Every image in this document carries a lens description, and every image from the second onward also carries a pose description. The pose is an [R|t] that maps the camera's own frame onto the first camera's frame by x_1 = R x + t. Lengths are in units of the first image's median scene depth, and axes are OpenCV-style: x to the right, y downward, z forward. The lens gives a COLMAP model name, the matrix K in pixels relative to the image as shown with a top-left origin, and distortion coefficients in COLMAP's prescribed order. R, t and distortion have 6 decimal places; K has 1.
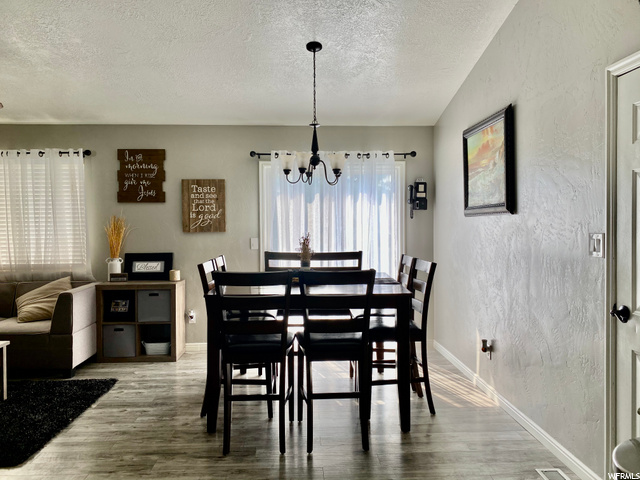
lens RADIAL K [[488.0, 0, 320.6], [0, 488.0, 237.8], [0, 0, 1]] dist [0.048932, -0.032377]
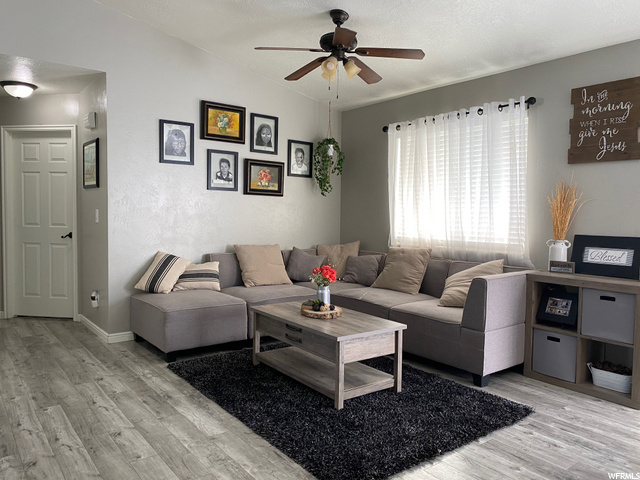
lens RADIAL K [[488.0, 0, 323.5], [0, 488.0, 235.2], [0, 0, 1]] dist [0.048932, -0.032377]
pose [[0.569249, 0.050954, -0.820584, -0.016061], [-0.036528, 0.998660, 0.036671, 0.020346], [0.821353, 0.009099, 0.570348, 0.301777]]
